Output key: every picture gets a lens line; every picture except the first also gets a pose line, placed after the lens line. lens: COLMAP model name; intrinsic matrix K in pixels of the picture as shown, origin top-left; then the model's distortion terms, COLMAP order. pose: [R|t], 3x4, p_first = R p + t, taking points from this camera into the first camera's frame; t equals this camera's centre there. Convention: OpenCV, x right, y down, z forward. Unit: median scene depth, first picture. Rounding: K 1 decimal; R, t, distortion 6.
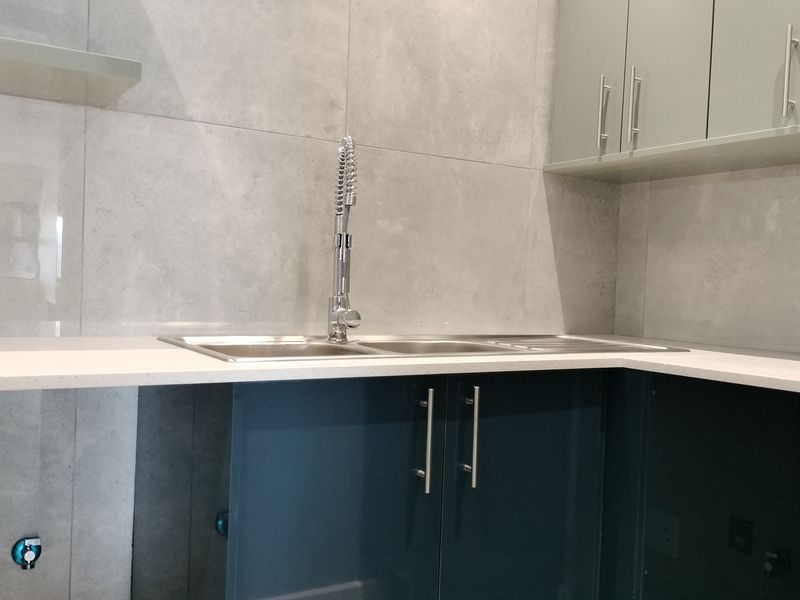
lens RADIAL K [[774.3, 0, 404.2], [0, 774.3, 299.9], [0, 0, 1]] dist [0.049551, -0.080780]
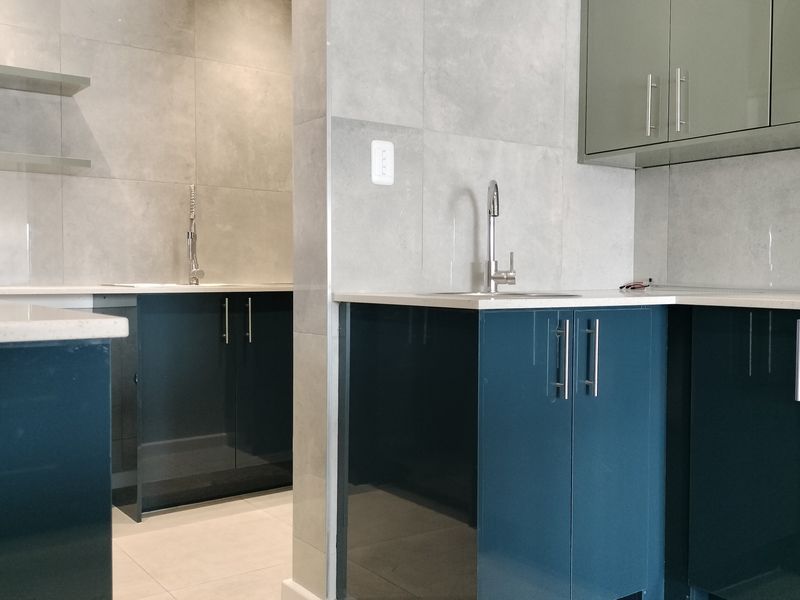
lens RADIAL K [[774.3, 0, 404.2], [0, 774.3, 299.9], [0, 0, 1]] dist [0.049551, -0.080780]
pose [[0.996283, -0.037933, 0.077344, 0.291634], [0.037551, 0.999274, 0.006388, 0.095116], [-0.077530, -0.003460, 0.996984, -1.013956]]
